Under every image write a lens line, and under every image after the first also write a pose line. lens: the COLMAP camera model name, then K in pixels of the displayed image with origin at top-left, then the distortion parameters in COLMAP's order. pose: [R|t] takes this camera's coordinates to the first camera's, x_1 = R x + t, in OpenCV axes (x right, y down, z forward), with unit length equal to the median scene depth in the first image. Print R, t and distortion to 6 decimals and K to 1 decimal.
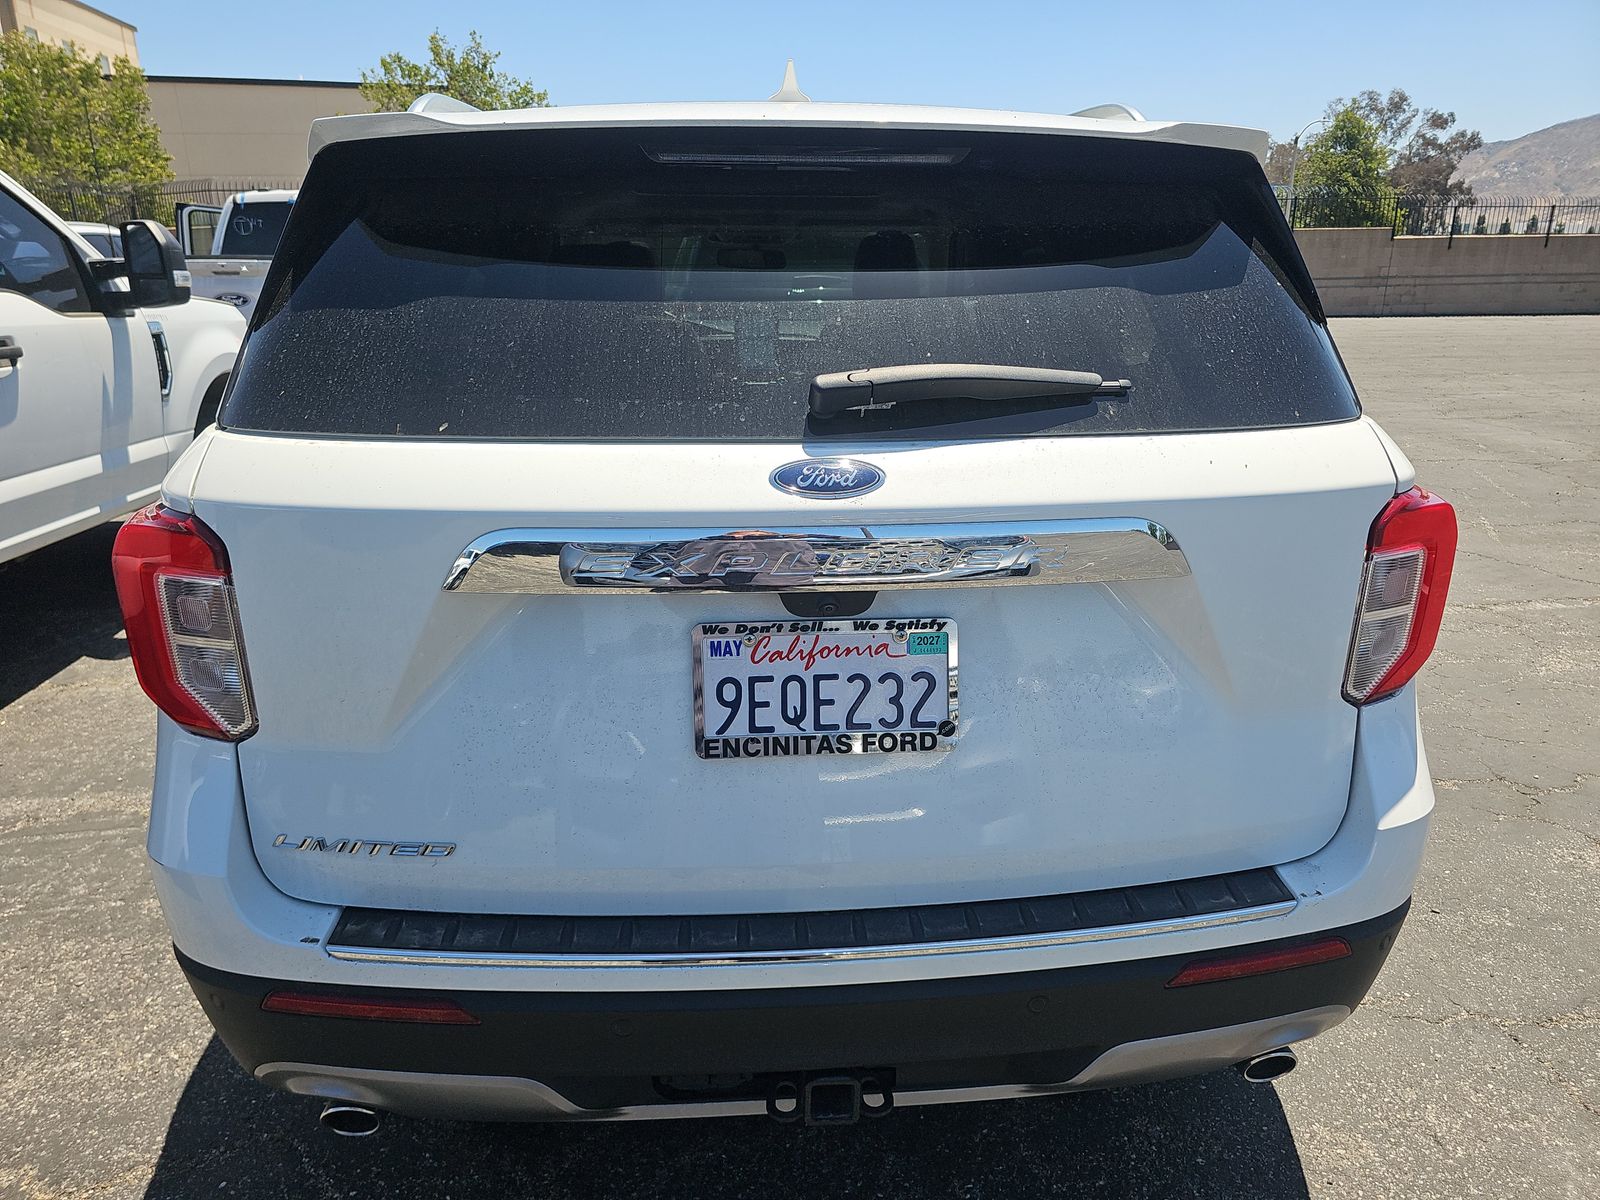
lens RADIAL K [[1063.8, 0, 787.6], [0, 1063.8, 598.9], [0, 0, 1]] dist [0.061650, -0.055453]
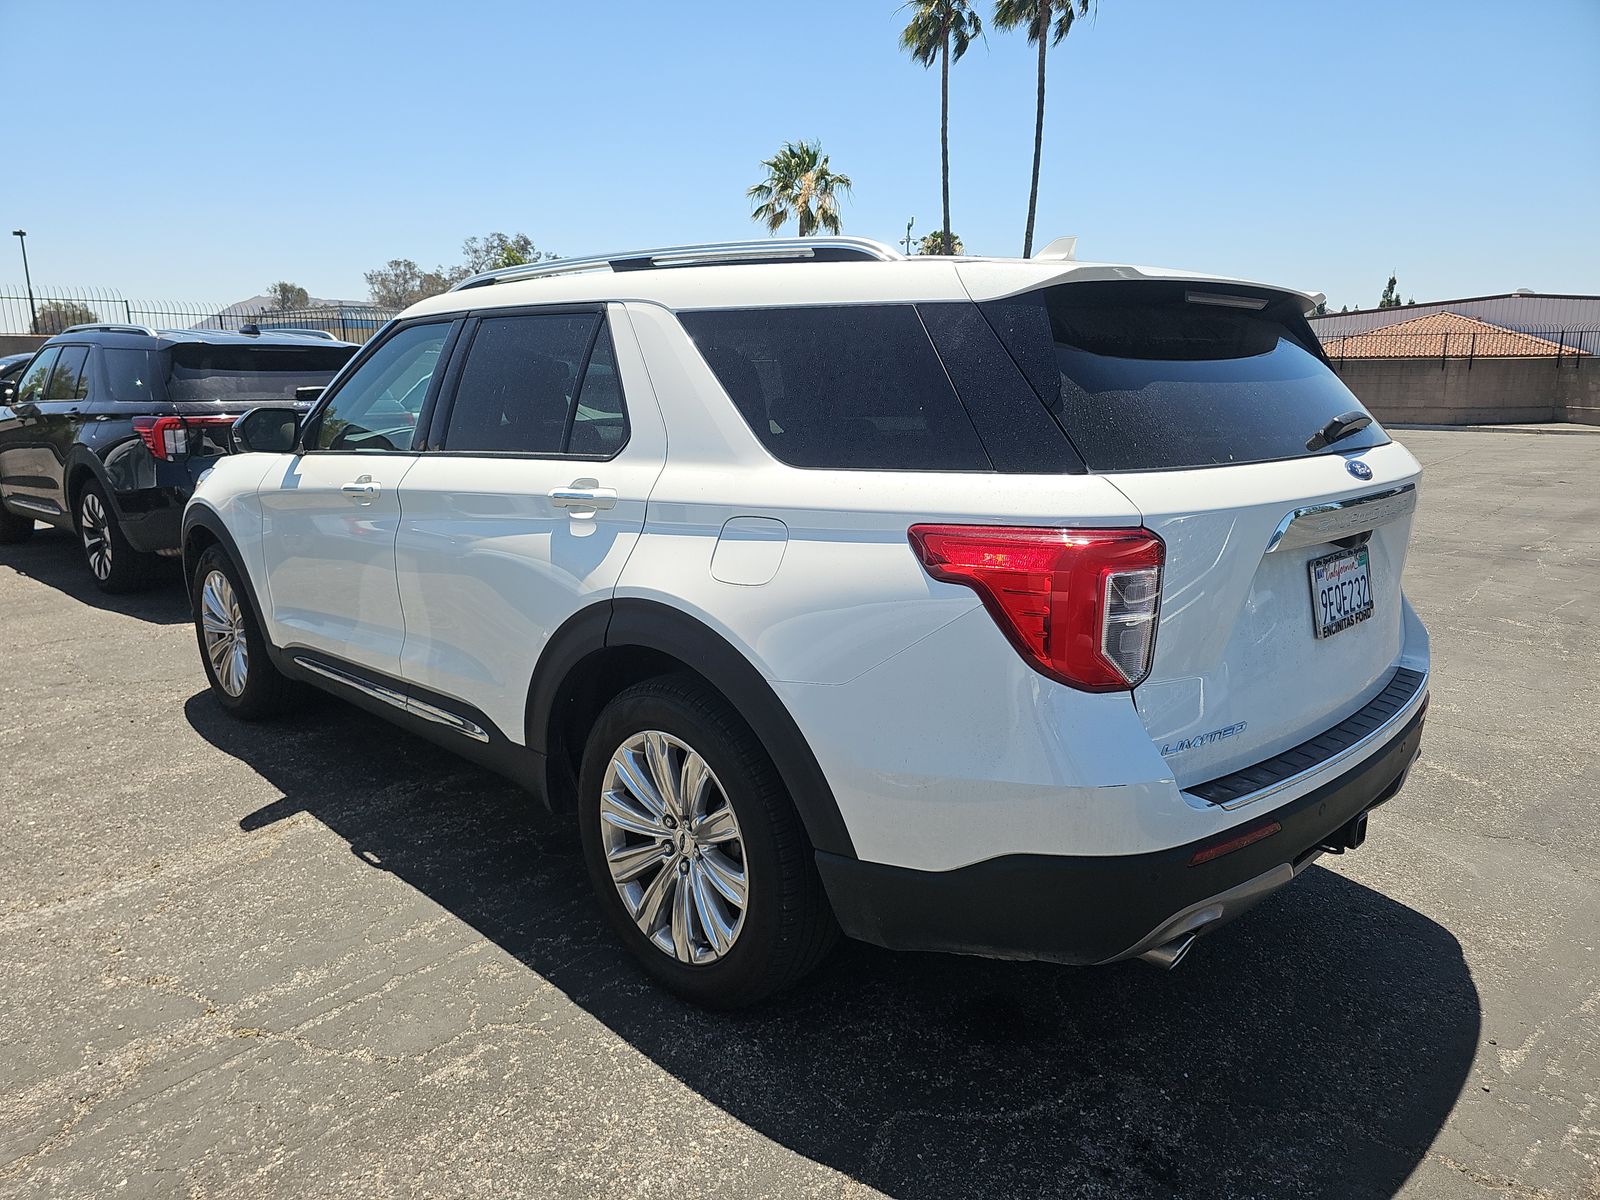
lens RADIAL K [[1063.8, 0, 787.6], [0, 1063.8, 598.9], [0, 0, 1]] dist [0.061650, -0.055453]
pose [[0.752820, -0.132134, 0.644827, -0.810189], [0.196189, 0.980161, -0.028197, -0.015111], [-0.628308, 0.147735, 0.763808, 0.090202]]
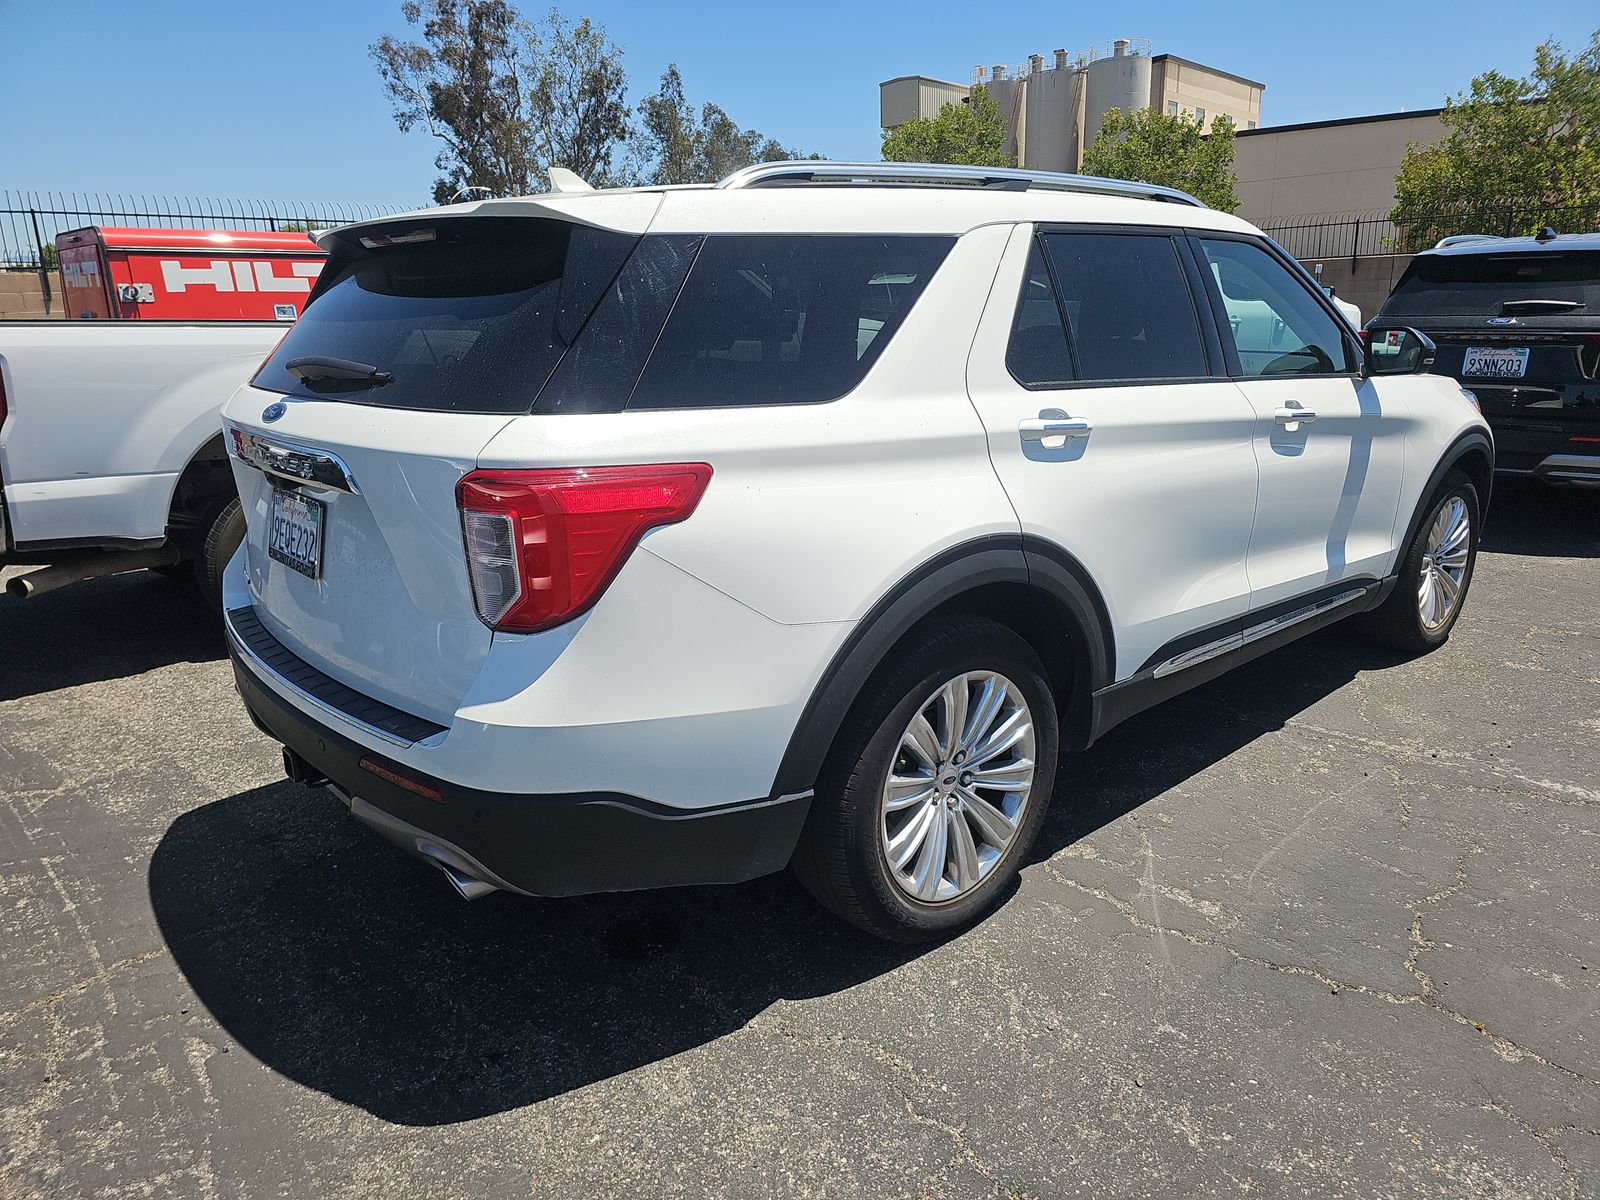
lens RADIAL K [[1063.8, 0, 787.6], [0, 1063.8, 598.9], [0, 0, 1]] dist [0.061650, -0.055453]
pose [[0.611036, 0.203308, -0.765050, 0.888943], [-0.226555, 0.970944, 0.077076, -0.062480], [0.758491, 0.126230, 0.639342, 0.206311]]
